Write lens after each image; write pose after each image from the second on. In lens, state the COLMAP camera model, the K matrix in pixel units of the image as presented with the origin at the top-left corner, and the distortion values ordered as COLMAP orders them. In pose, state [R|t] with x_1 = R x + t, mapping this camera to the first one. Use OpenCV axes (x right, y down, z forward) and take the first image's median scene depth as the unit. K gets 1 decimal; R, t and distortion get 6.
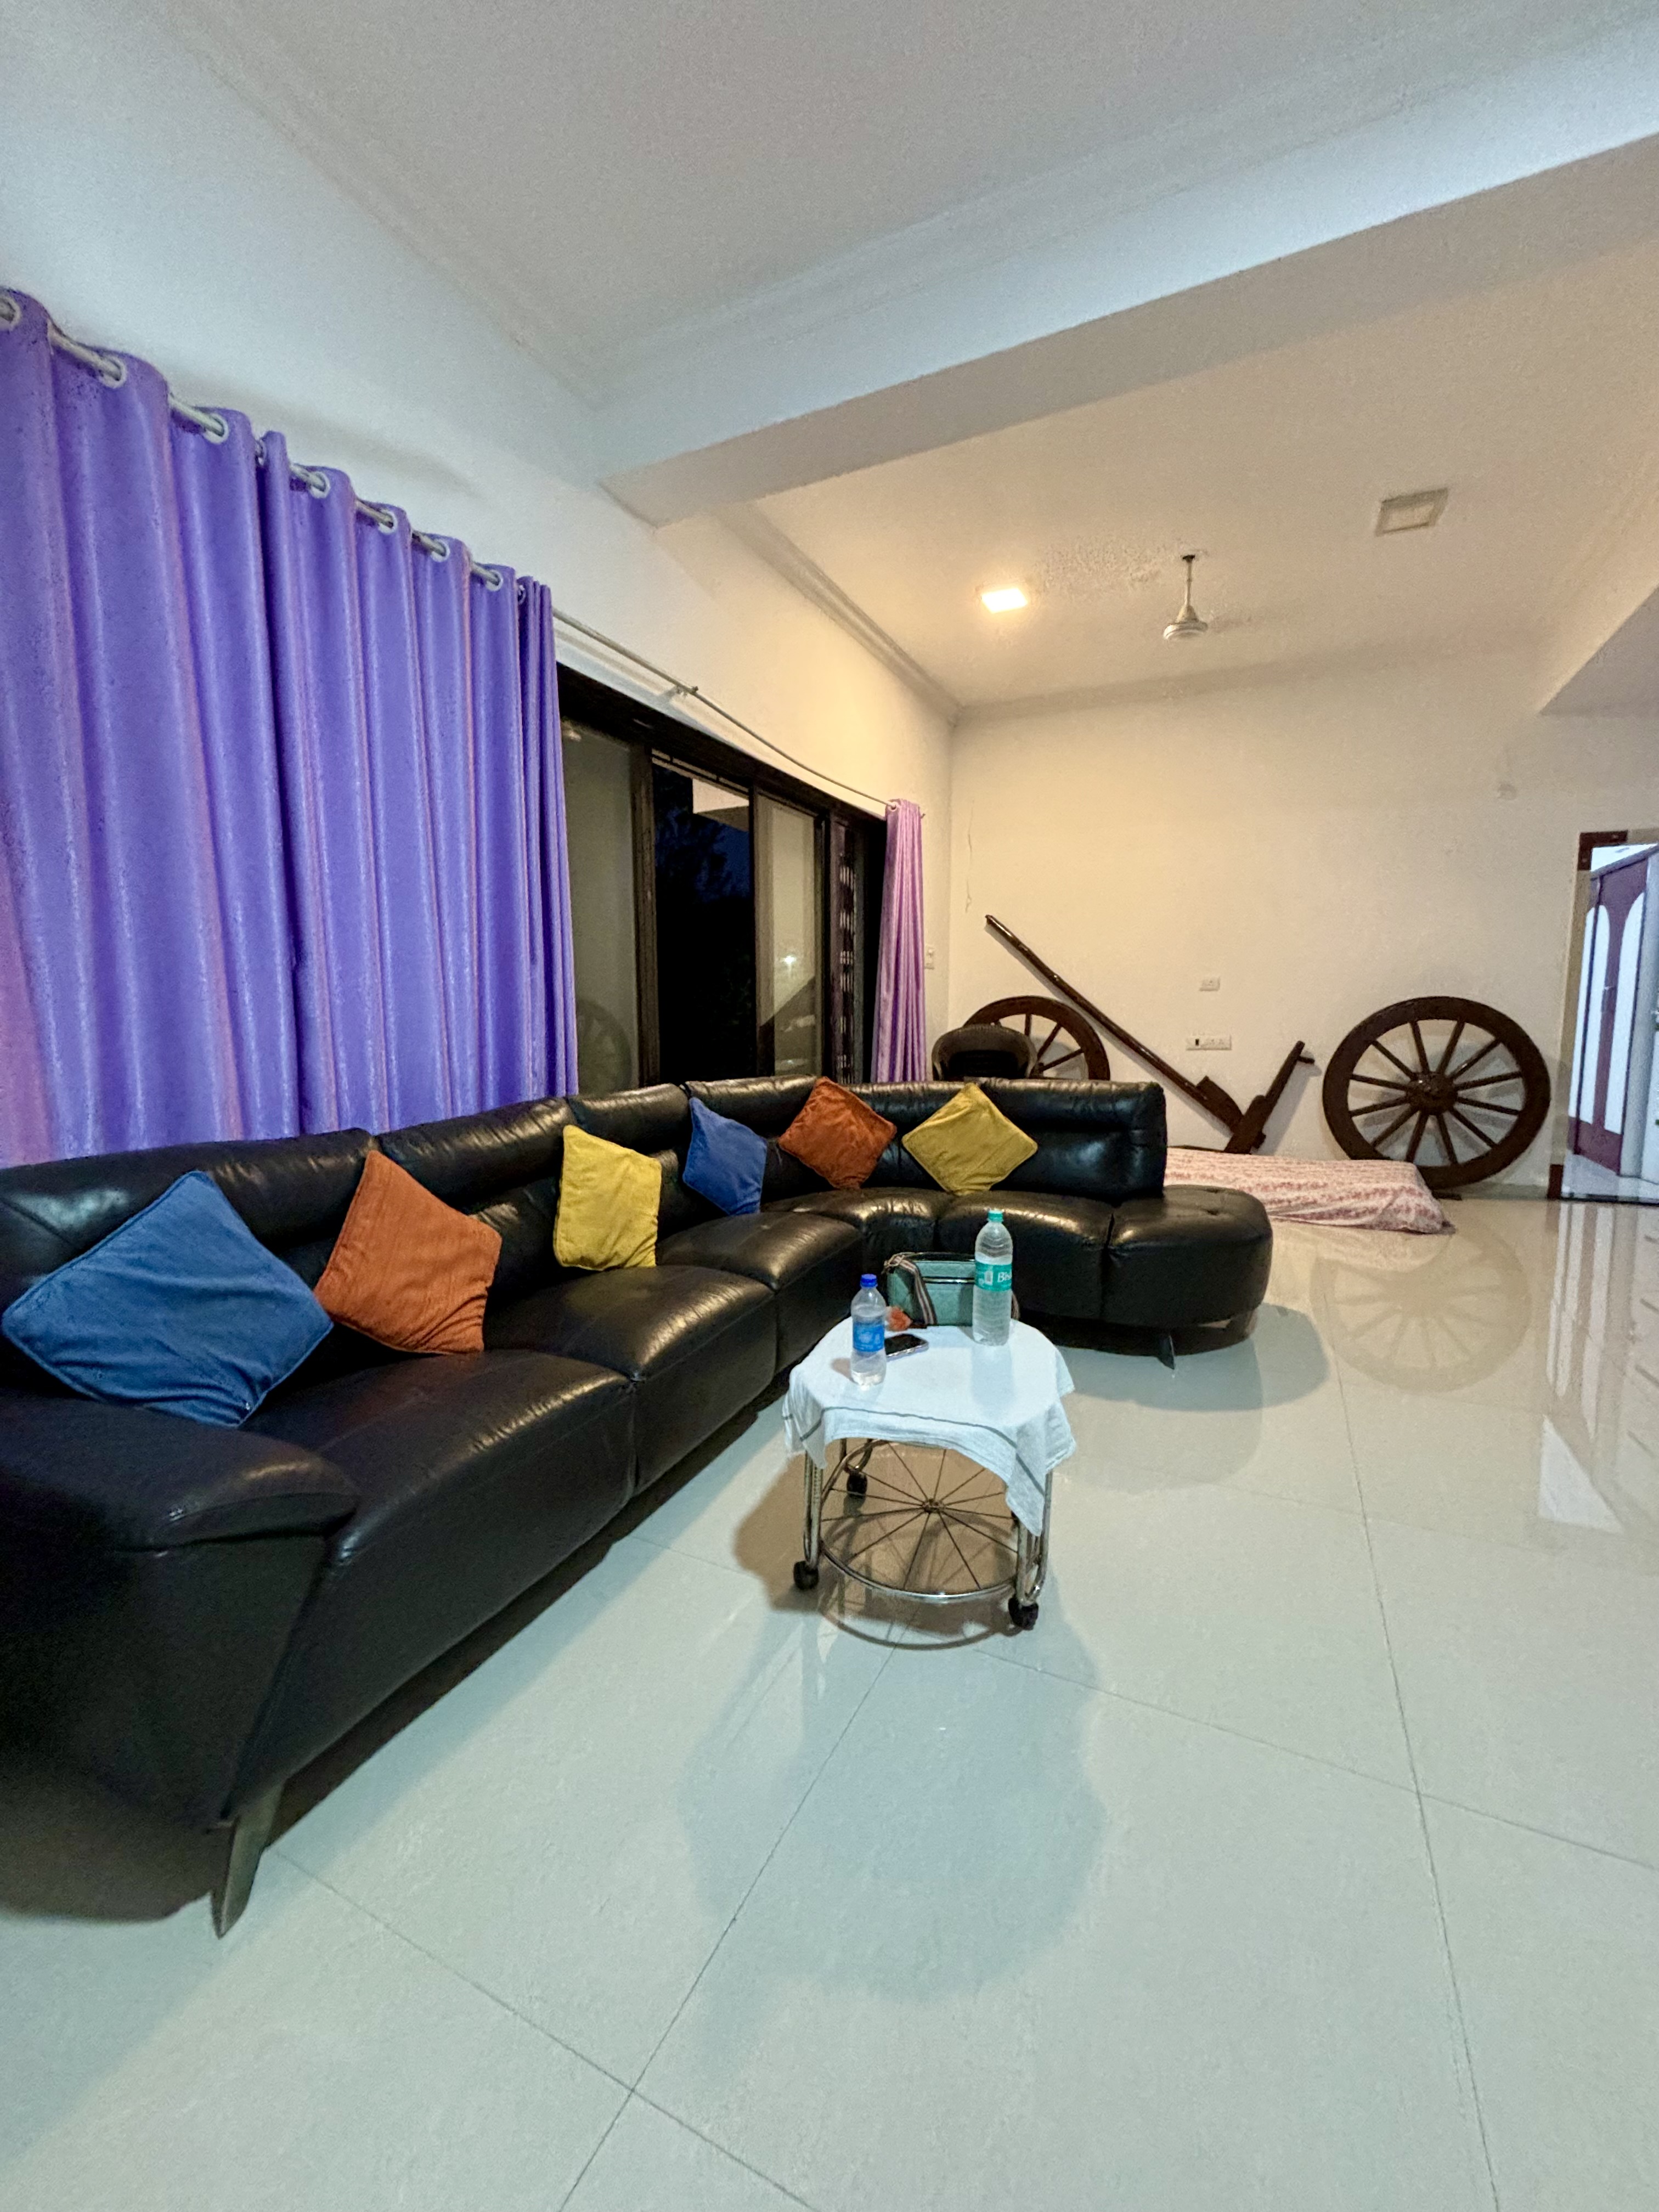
lens RADIAL K [[877.6, 0, 828.8], [0, 877.6, 1090.2], [0, 0, 1]] dist [0.004695, -0.000707]
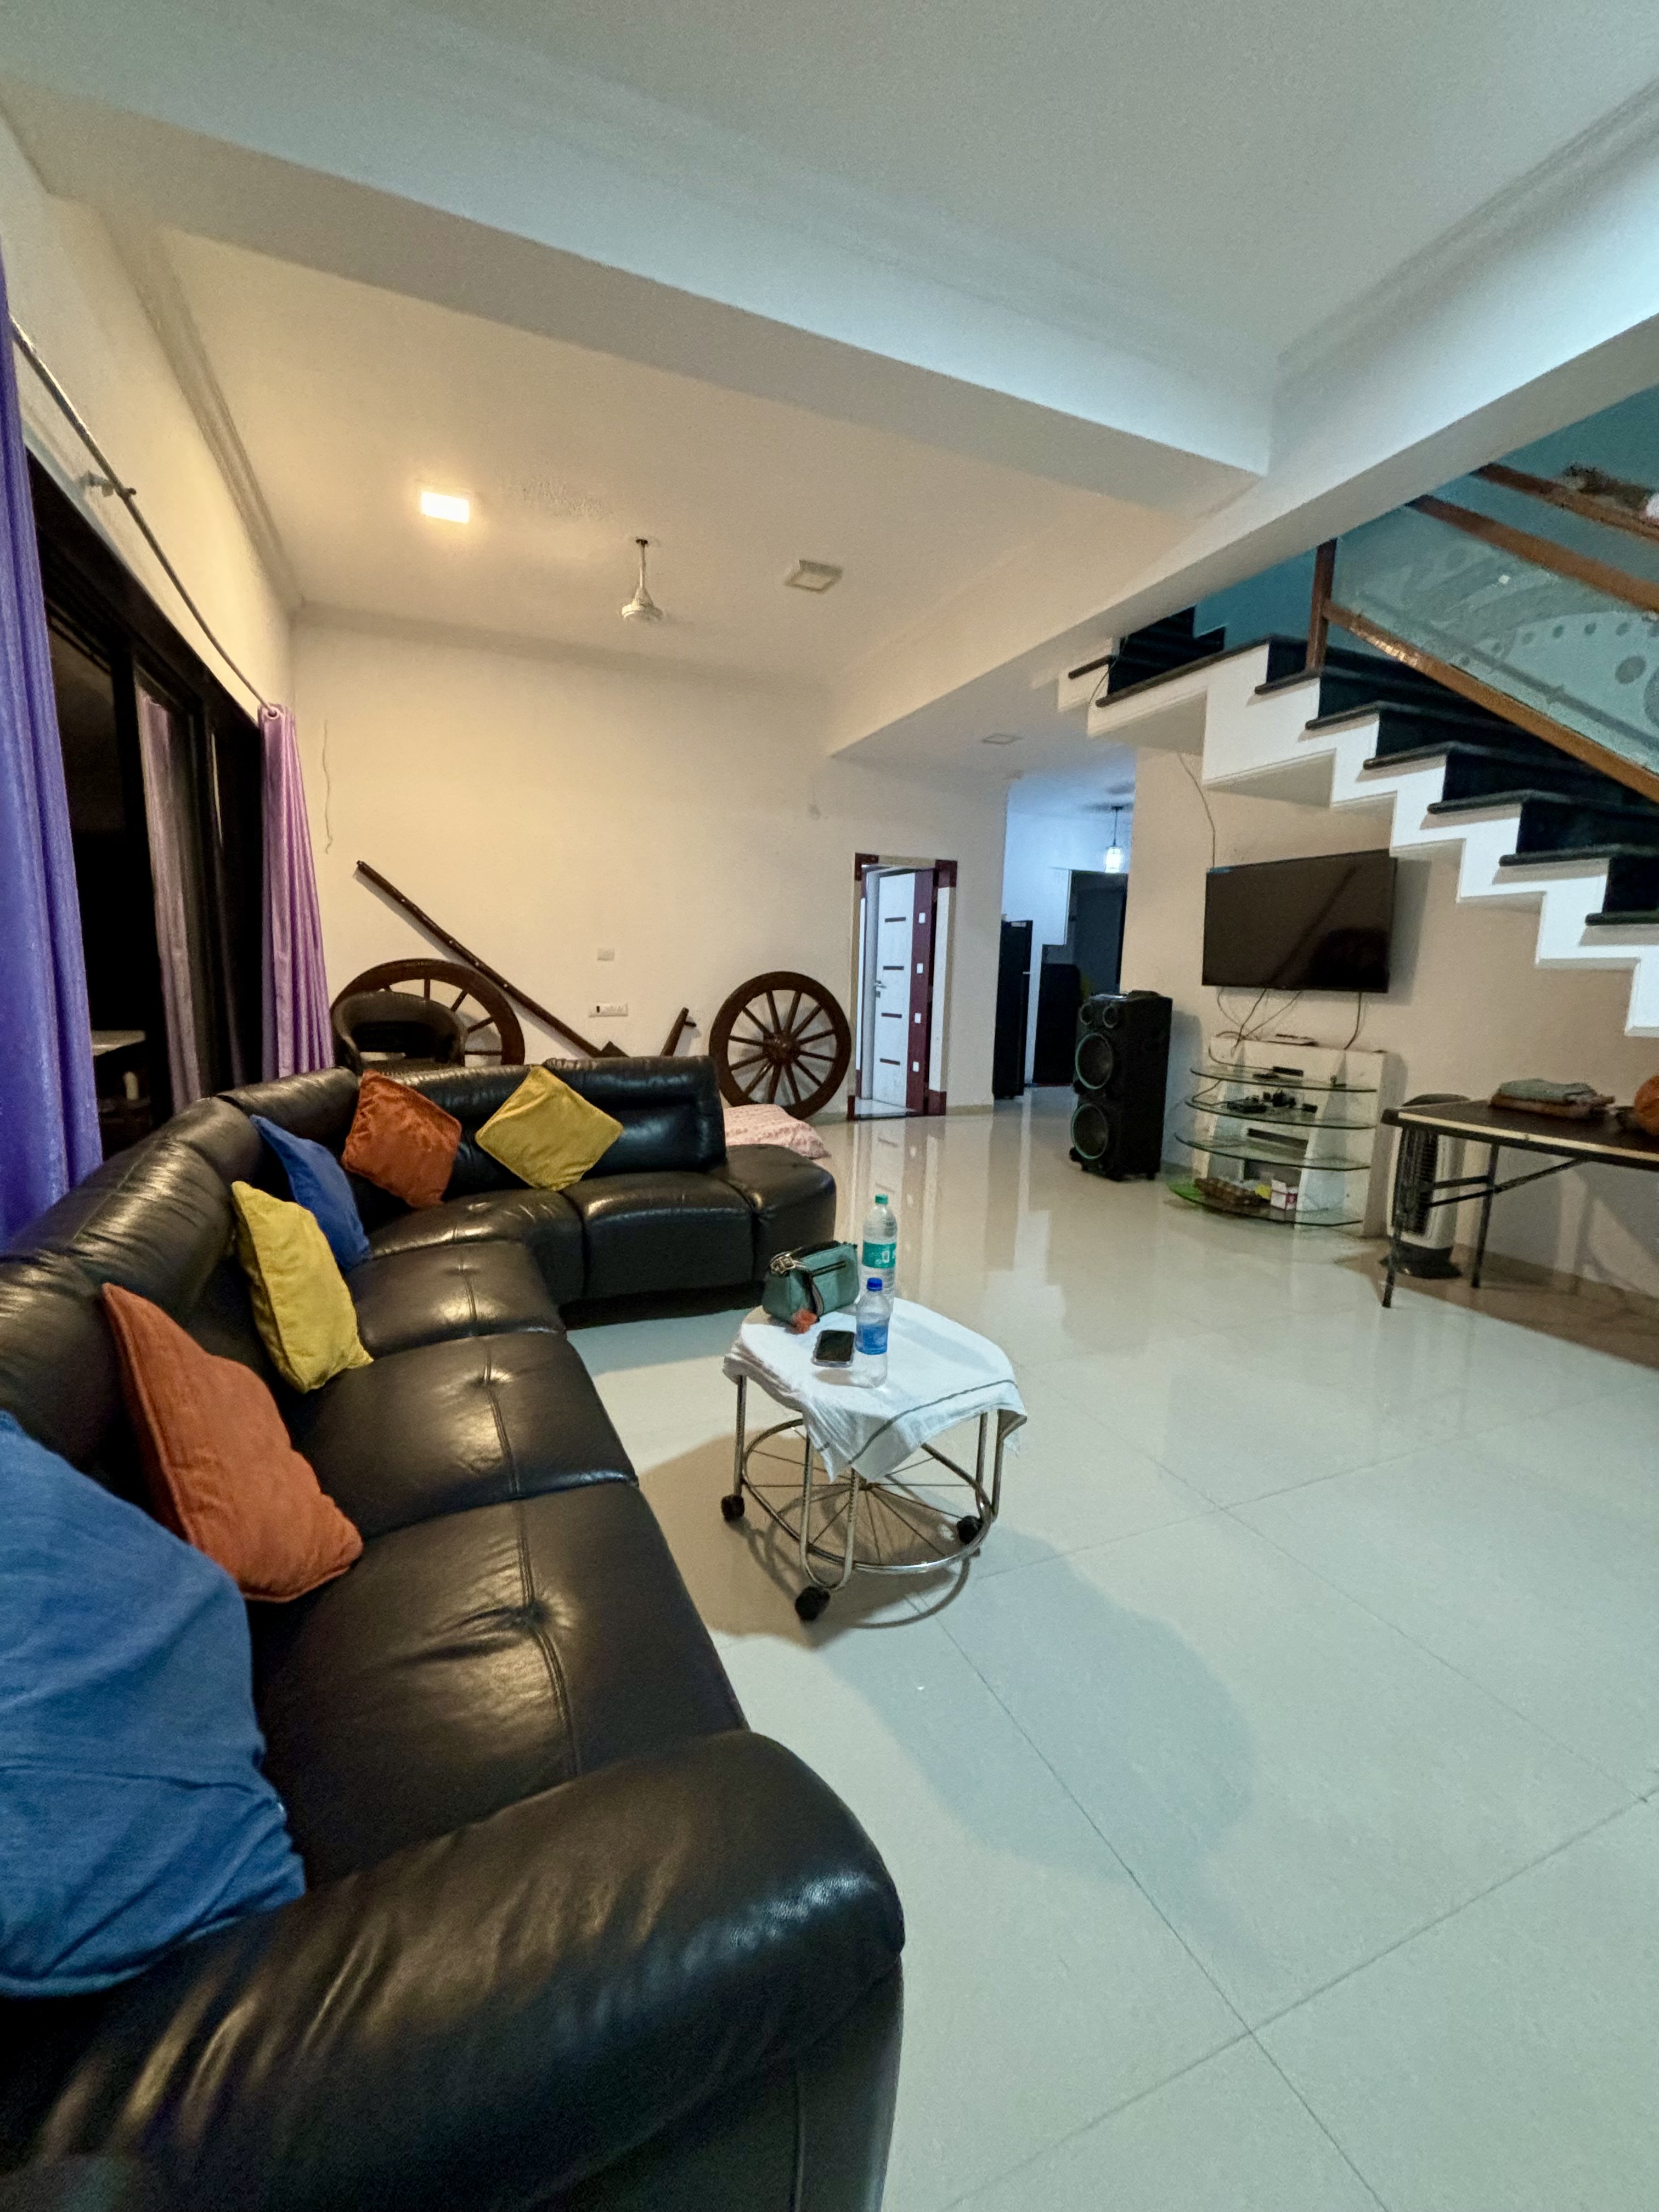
lens RADIAL K [[877.6, 0, 831.1], [0, 877.6, 1096.3], [0, 0, 1]] dist [0.004695, -0.000707]
pose [[0.666216, -0.088407, 0.740500, -0.210420], [0.046266, 0.995935, 0.077279, -0.022594], [-0.744322, -0.017224, 0.667598, 0.110788]]
